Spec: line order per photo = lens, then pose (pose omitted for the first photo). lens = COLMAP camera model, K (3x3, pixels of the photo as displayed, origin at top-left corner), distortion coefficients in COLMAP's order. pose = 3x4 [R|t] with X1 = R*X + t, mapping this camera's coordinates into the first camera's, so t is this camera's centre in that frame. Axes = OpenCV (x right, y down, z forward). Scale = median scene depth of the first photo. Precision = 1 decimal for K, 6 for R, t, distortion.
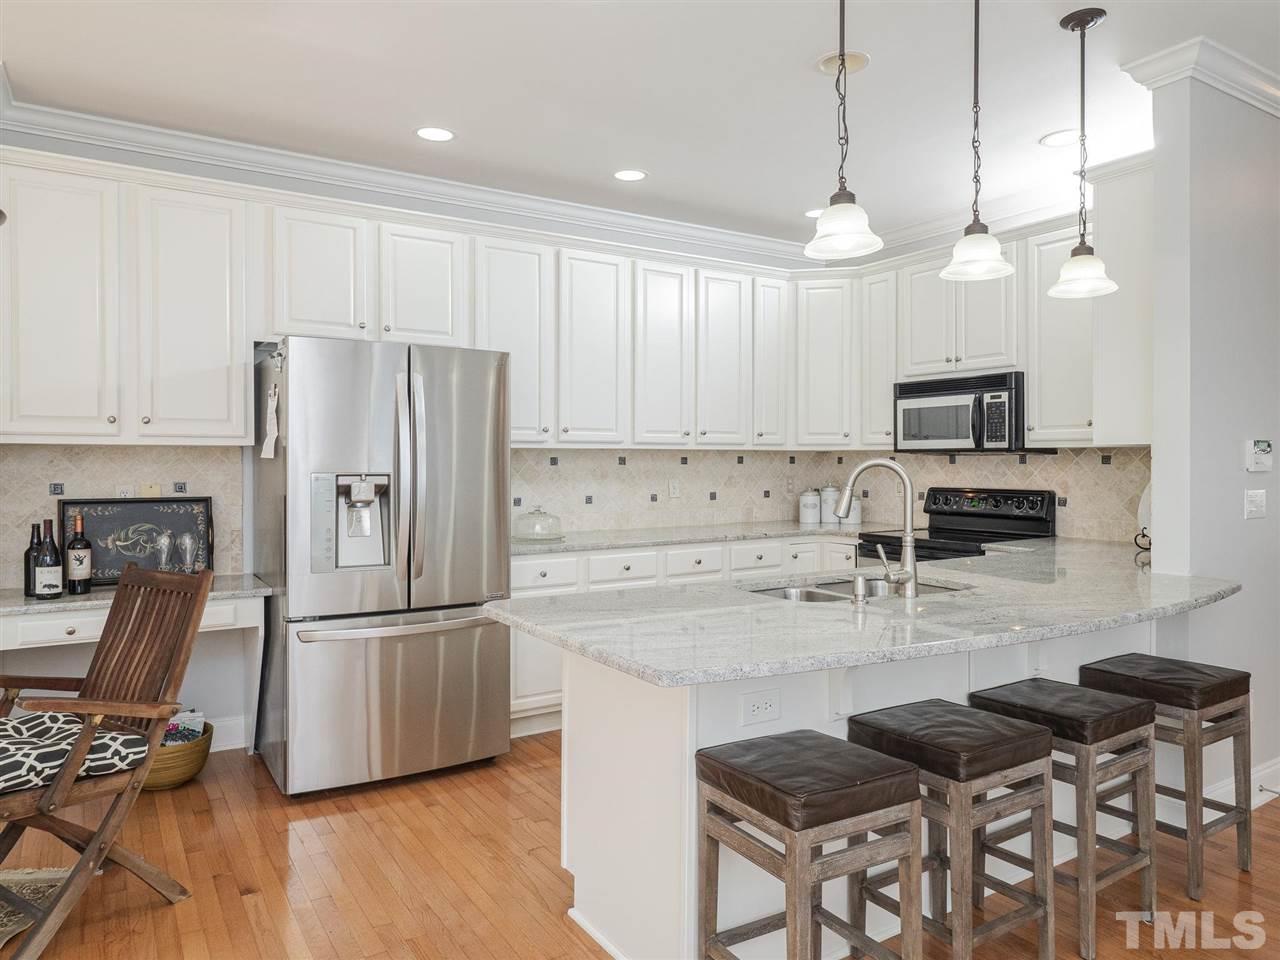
lens RADIAL K [[843.9, 0, 642.7], [0, 843.9, 457.0], [0, 0, 1]] dist [0.001917, 0.000592]
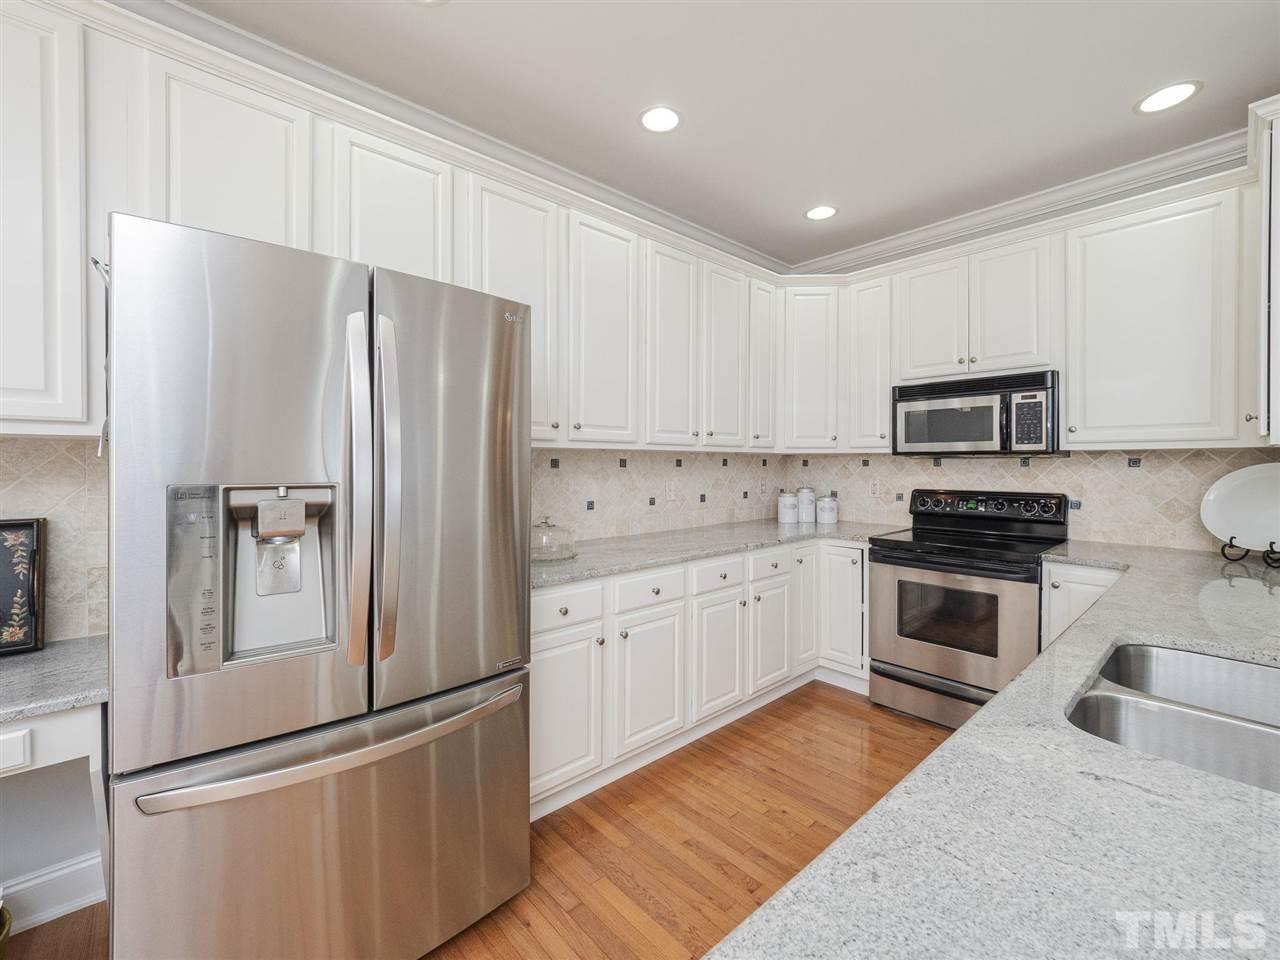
lens RADIAL K [[538.2, 0, 634.4], [0, 538.2, 465.5], [0, 0, 1]] dist [0.000531, -0.000032]
pose [[0.988944, 0.000961, 0.148289, -0.112642], [-0.002179, 0.999965, 0.008052, 0.002715], [-0.148277, -0.008286, 0.988911, 0.451022]]
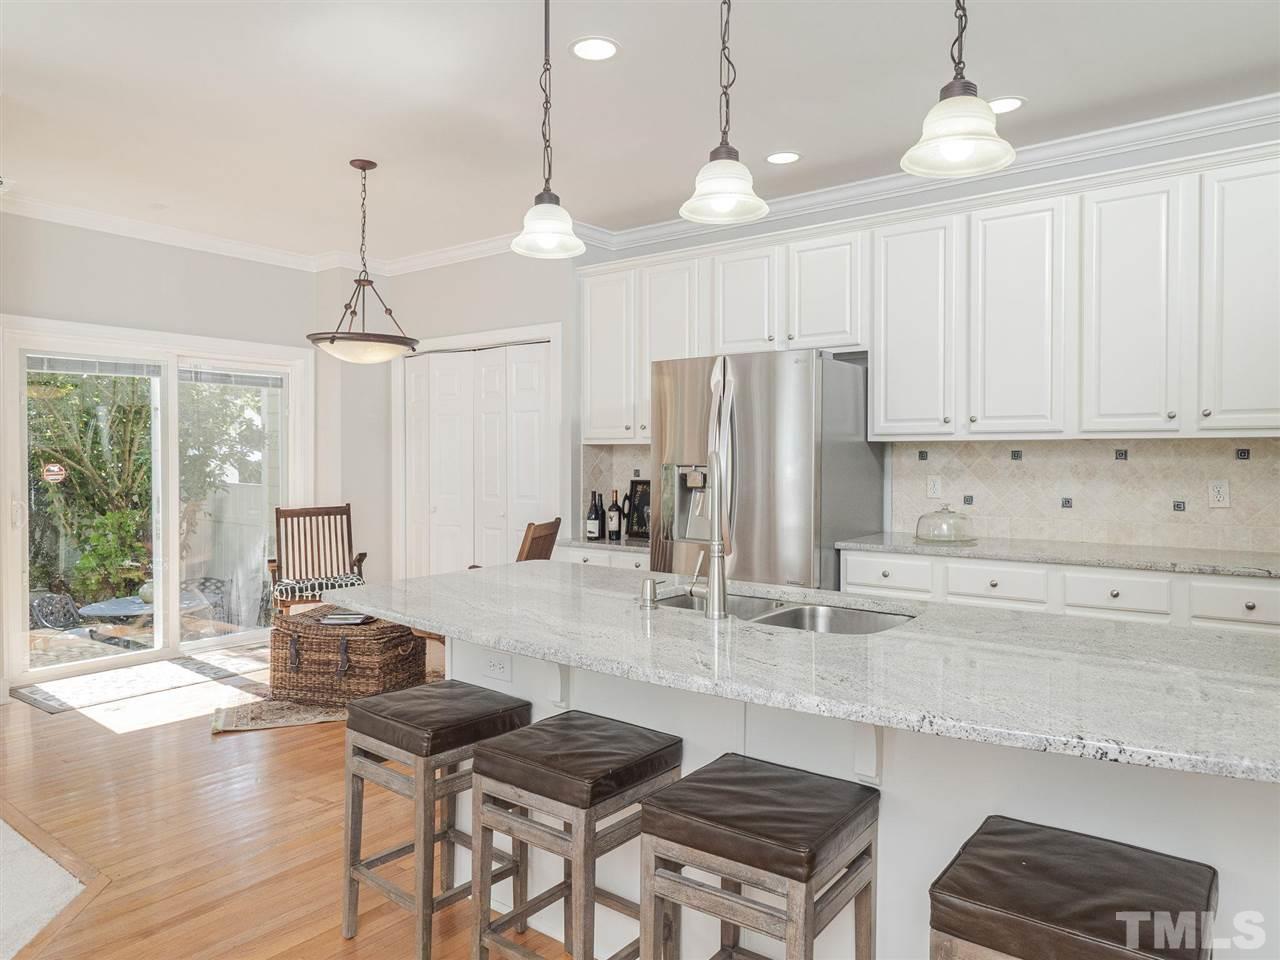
lens RADIAL K [[856.0, 0, 640.0], [0, 856.0, 480.0], [0, 0, 1]] dist [-0.001489, 0.000149]
pose [[0.333268, 0.027105, -0.942443, 0.624004], [0.004171, 0.999535, 0.030222, 0.002512], [0.942823, -0.014003, 0.333000, 0.371387]]
